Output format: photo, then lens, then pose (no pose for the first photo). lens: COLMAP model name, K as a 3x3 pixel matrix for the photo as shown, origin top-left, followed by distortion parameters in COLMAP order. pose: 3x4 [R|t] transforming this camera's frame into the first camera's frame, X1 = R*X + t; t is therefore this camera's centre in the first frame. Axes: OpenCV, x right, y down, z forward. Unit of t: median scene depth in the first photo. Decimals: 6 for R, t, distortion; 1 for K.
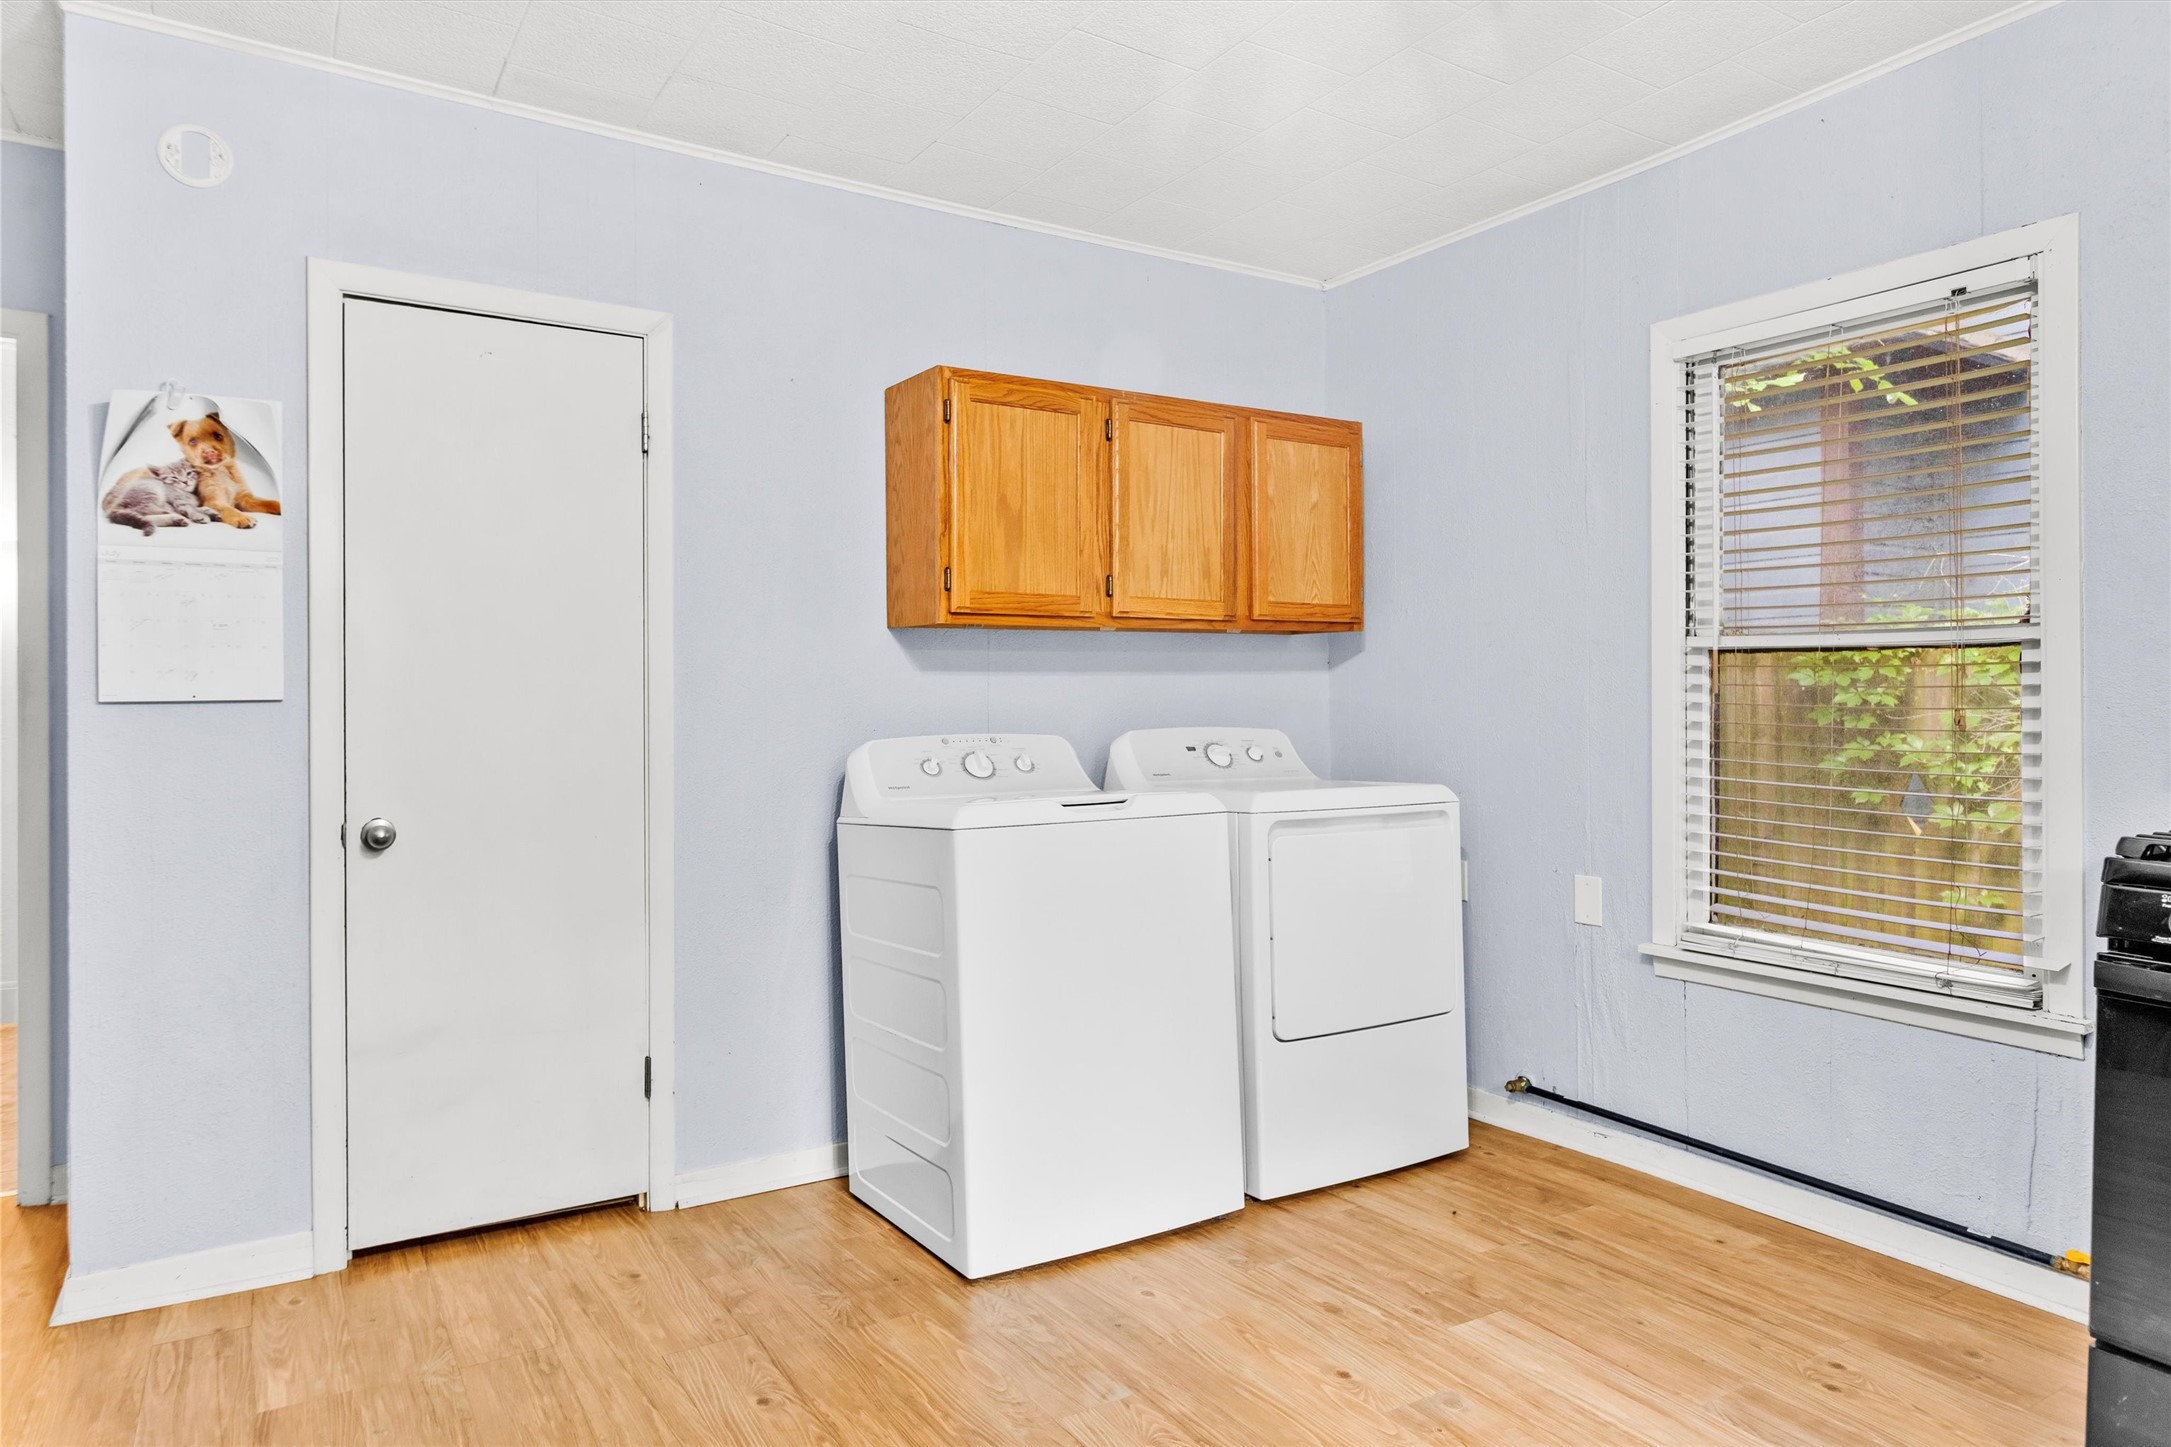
lens RADIAL K [[1299.4, 0, 1077.8], [0, 1299.4, 696.7], [0, 0, 1]] dist [-0.009859, 0.006665]
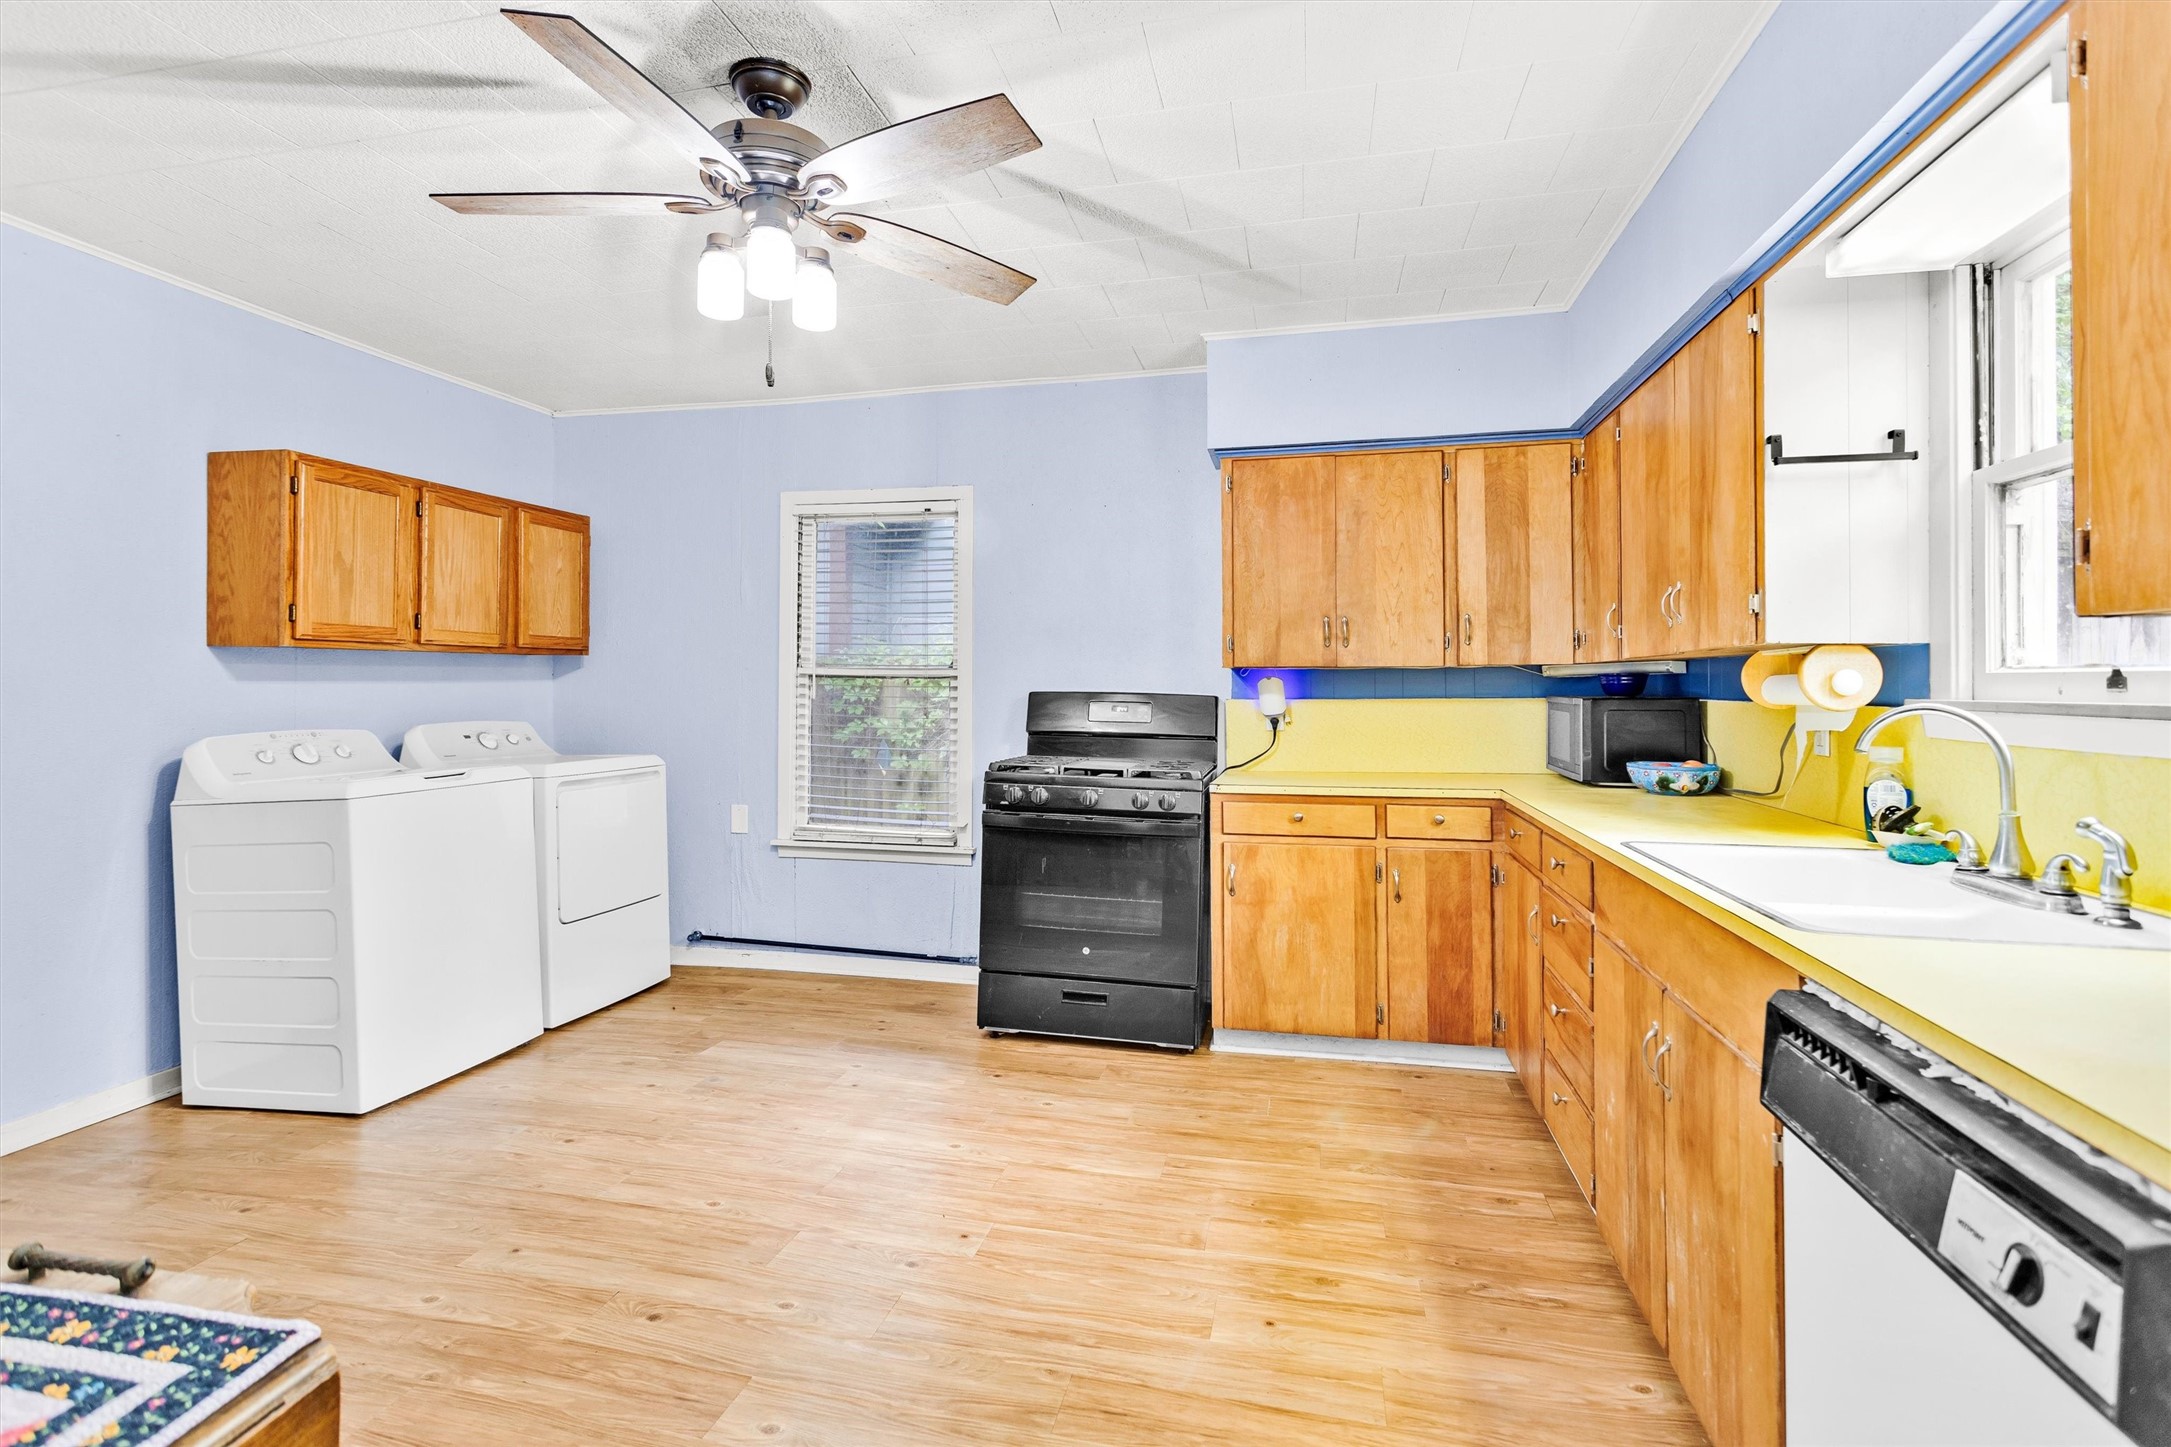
lens RADIAL K [[1023.3, 0, 1081.2], [0, 1023.3, 678.6], [0, 0, 1]] dist [-0.005110, 0.003509]
pose [[0.702331, 0.011907, 0.711751, -0.279779], [-0.006685, 0.999926, -0.010131, -0.019514], [-0.711819, 0.002357, 0.702359, -0.297391]]
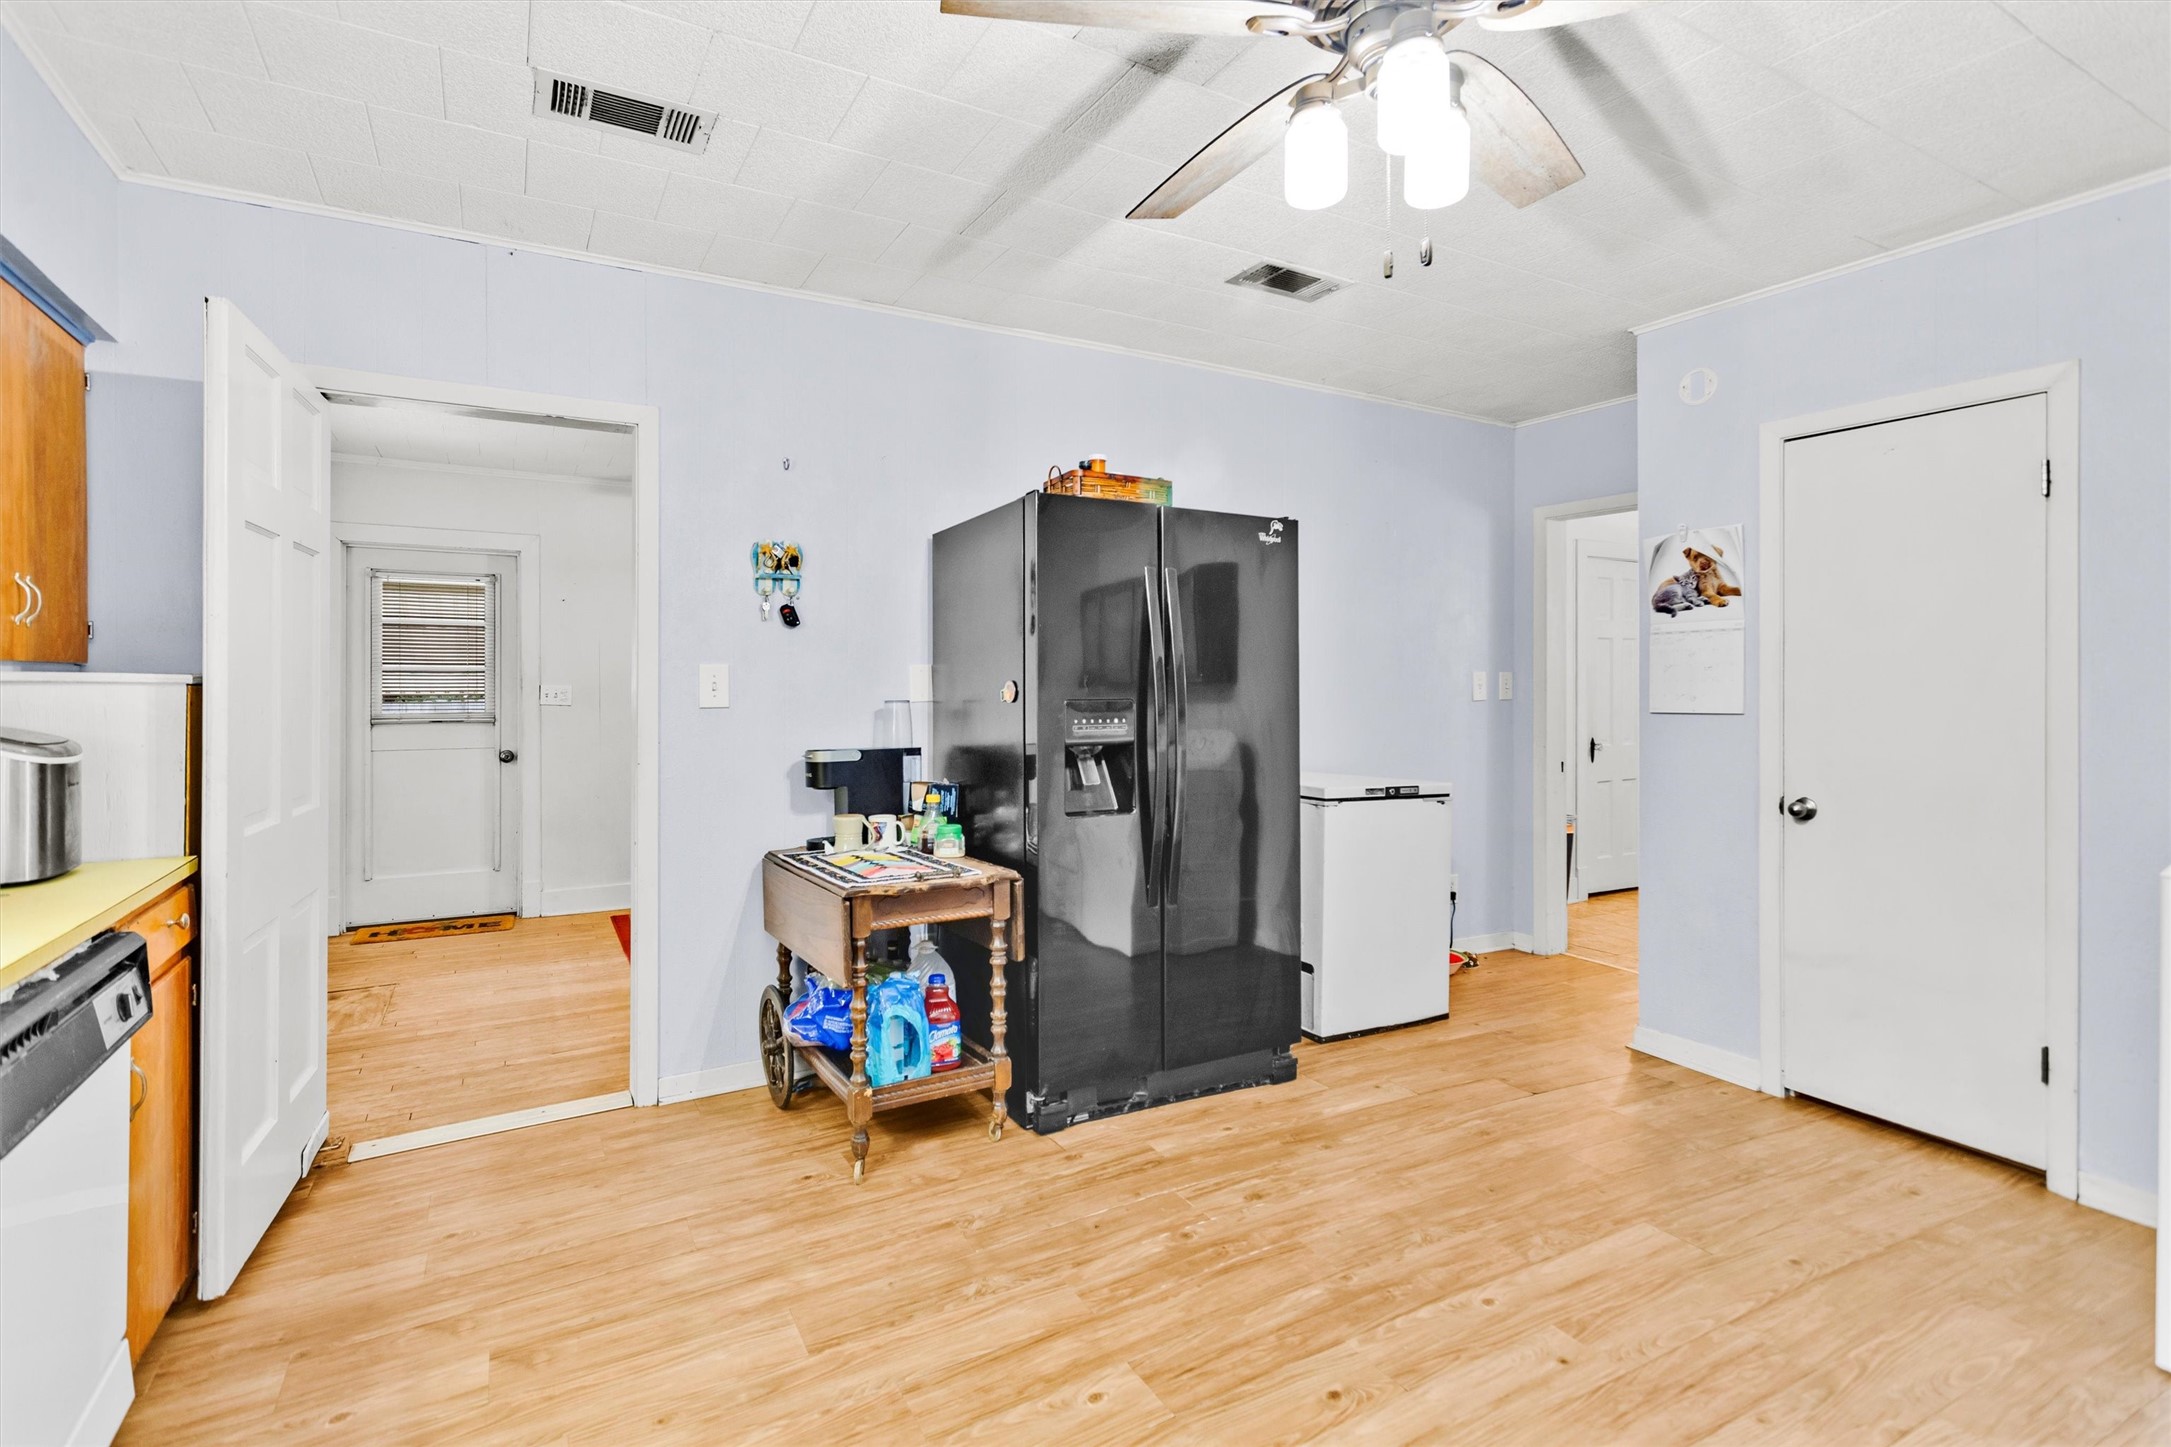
lens RADIAL K [[1023.3, 0, 1062.5], [0, 1023.3, 685.8], [0, 0, 1]] dist [-0.005110, 0.003509]
pose [[-0.060178, 0.005812, -0.998171, 0.581956], [0.001032, 0.999983, 0.005761, -0.034147], [0.998187, -0.000683, -0.060183, 0.222298]]
